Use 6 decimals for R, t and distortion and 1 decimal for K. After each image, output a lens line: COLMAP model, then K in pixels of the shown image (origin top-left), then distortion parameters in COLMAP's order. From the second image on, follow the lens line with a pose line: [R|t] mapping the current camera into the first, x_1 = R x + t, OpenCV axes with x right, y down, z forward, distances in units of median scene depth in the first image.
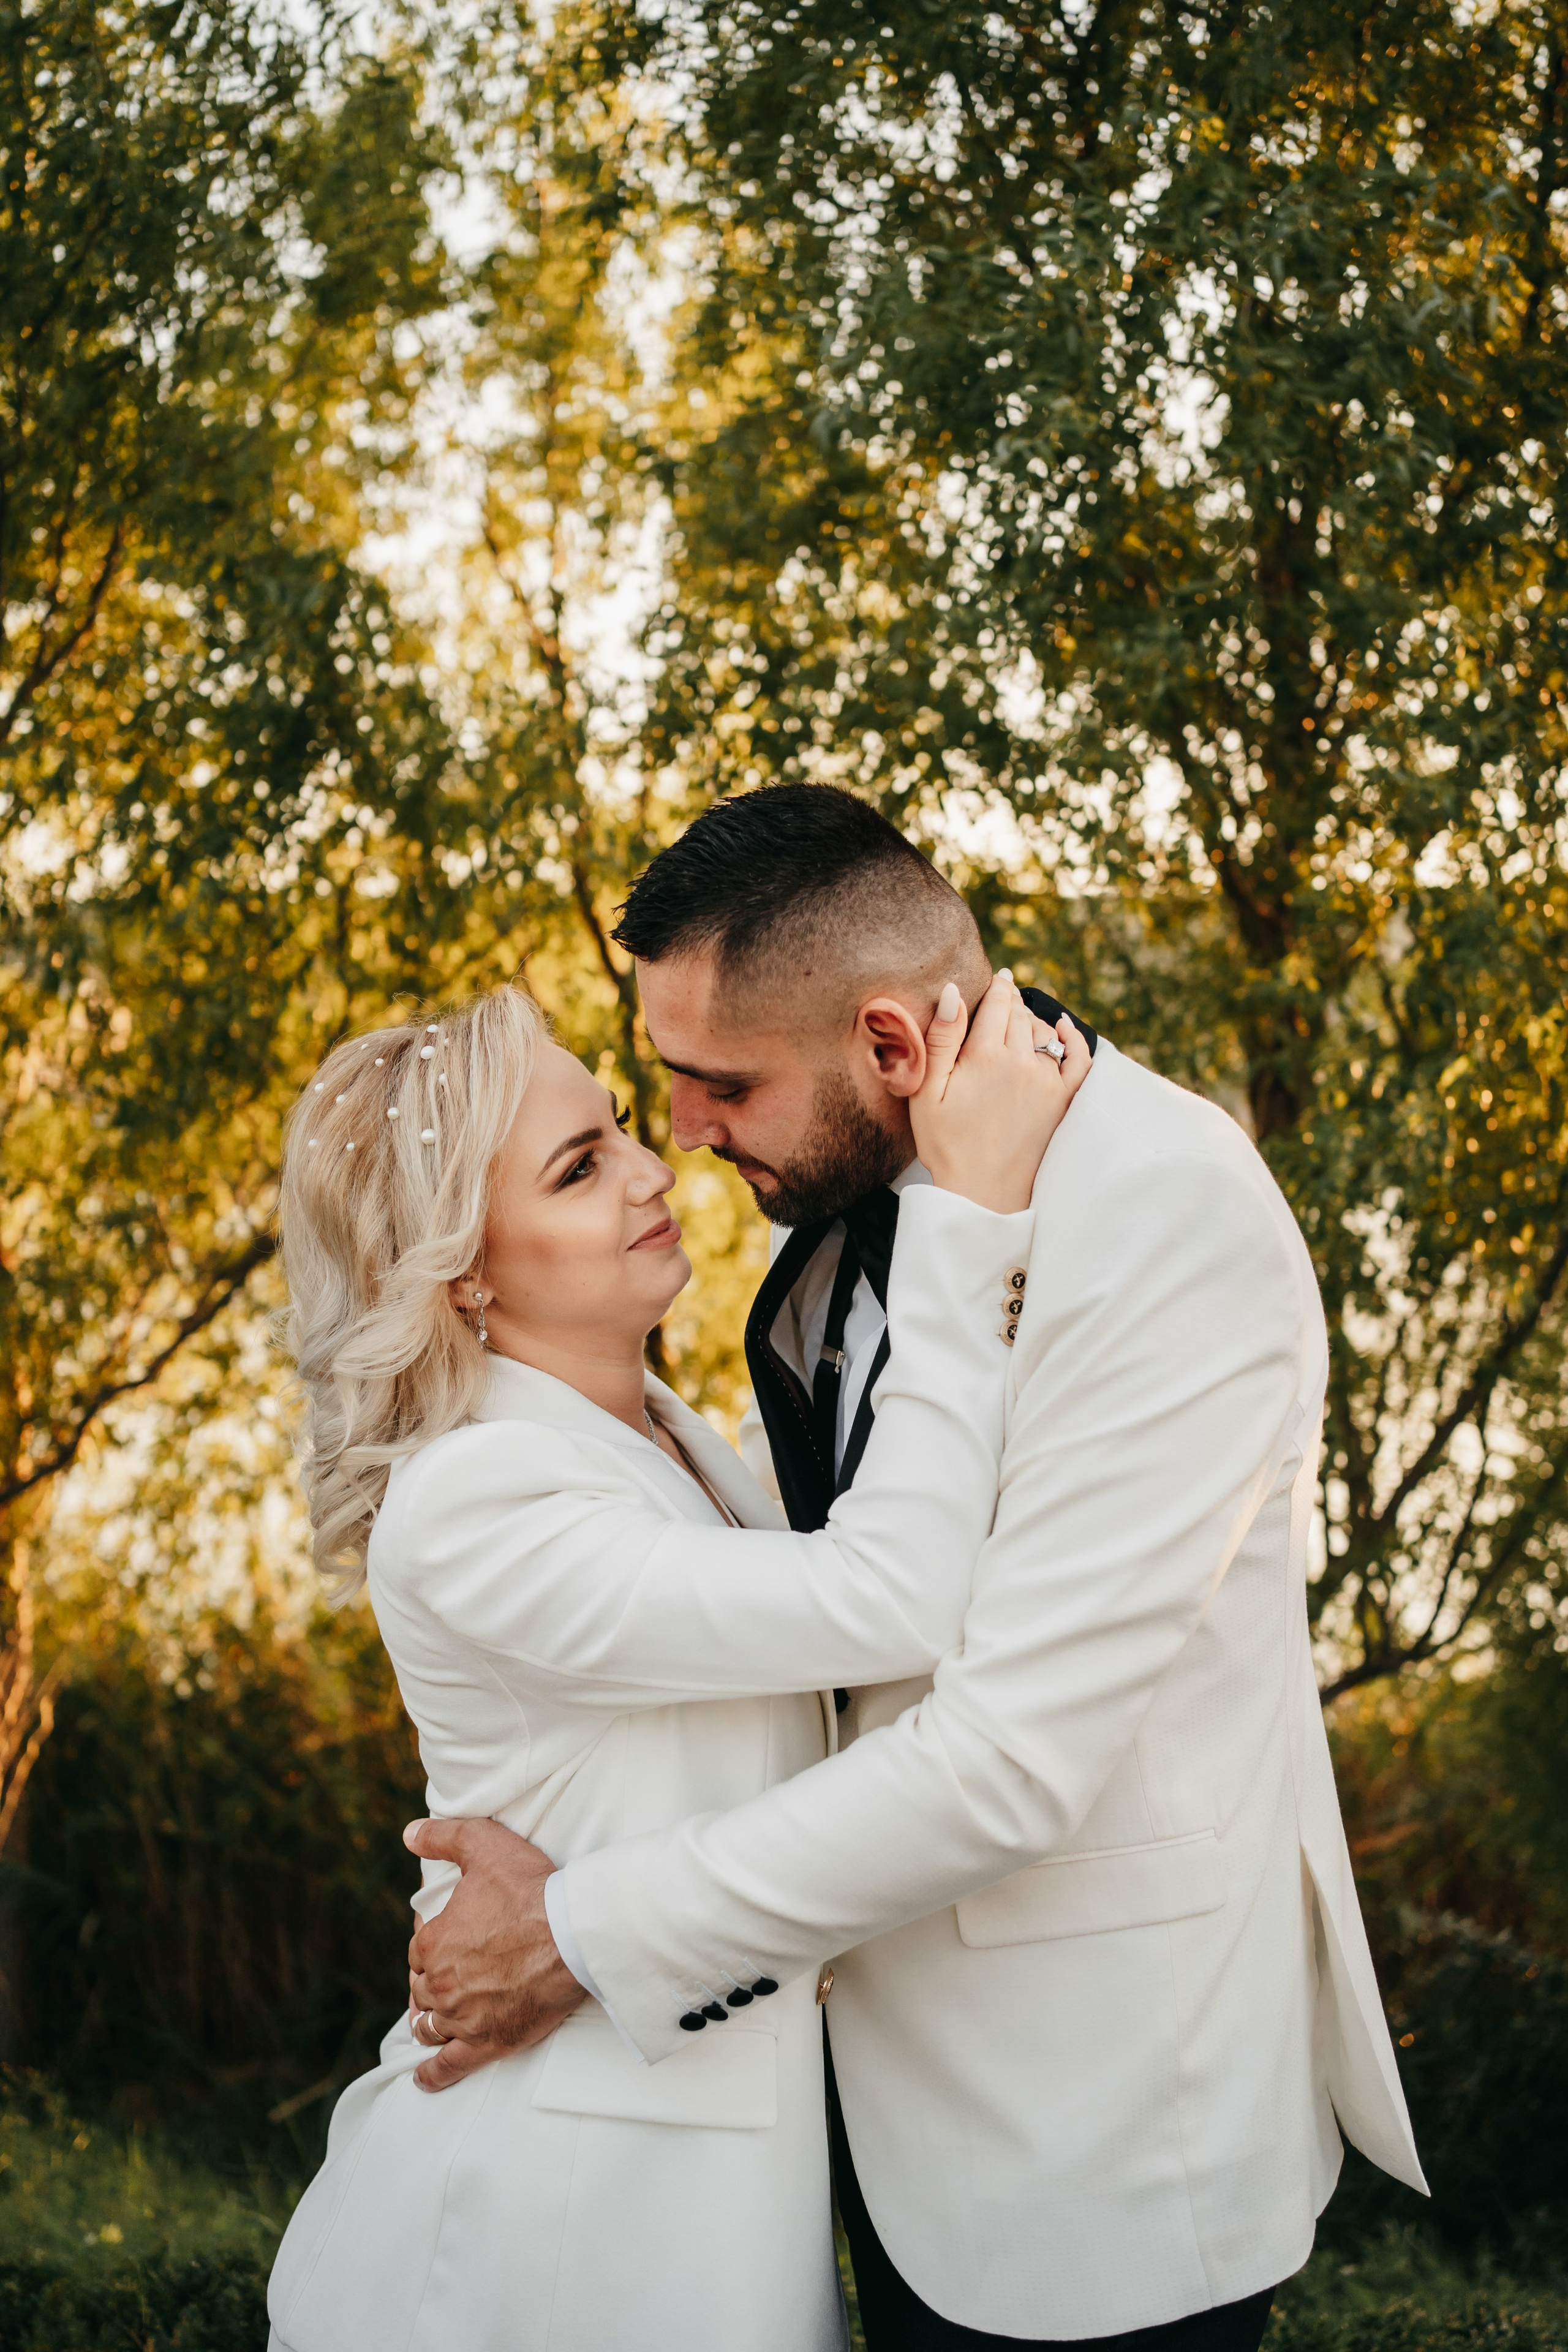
lens RADIAL K [[2438.5, 0, 769.1], [0, 2438.5, 1201.0], [0, 0, 1]] dist [0.024837, 0.000000]
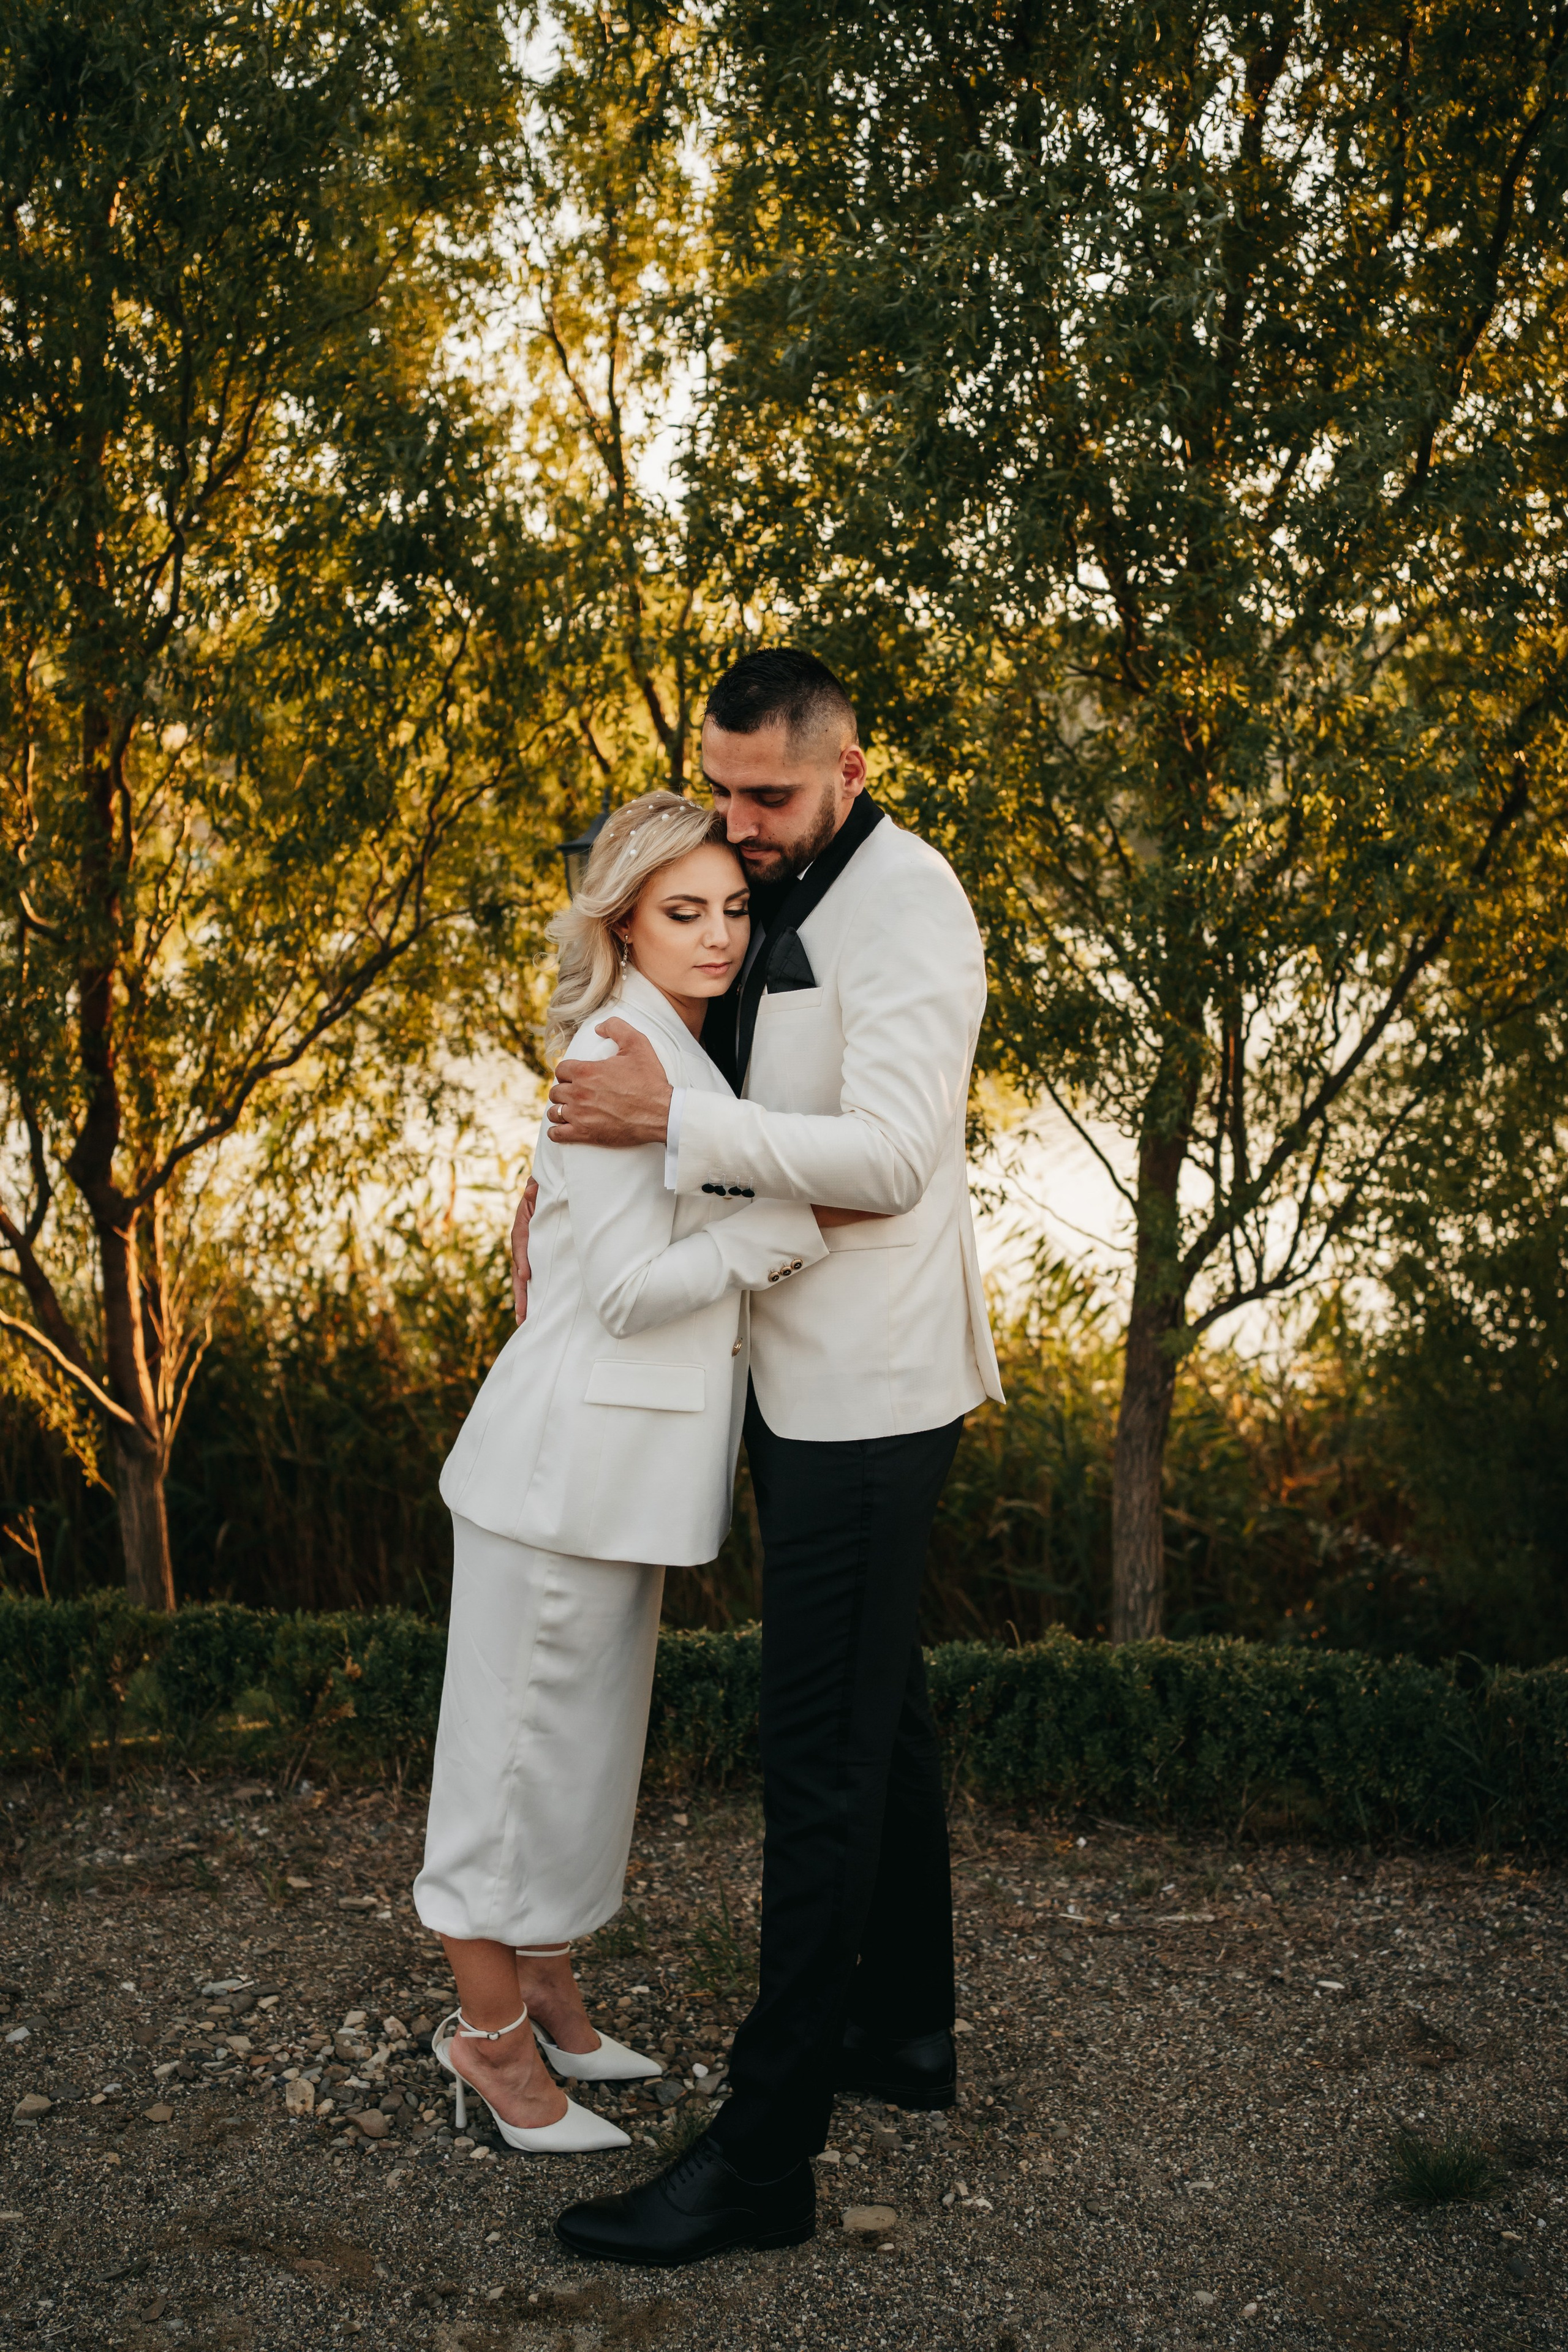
lens RADIAL K [[2438.5, 0, 795.5], [0, 2438.5, 1216.4], [0, 0, 1]] dist [0.024837, 0.000000]
pose [[0.999837, 0.013420, -0.012041, 0.017206], [-0.011961, 0.993411, 0.113984, 0.003736], [0.013492, -0.113822, 0.993410, -0.192132]]
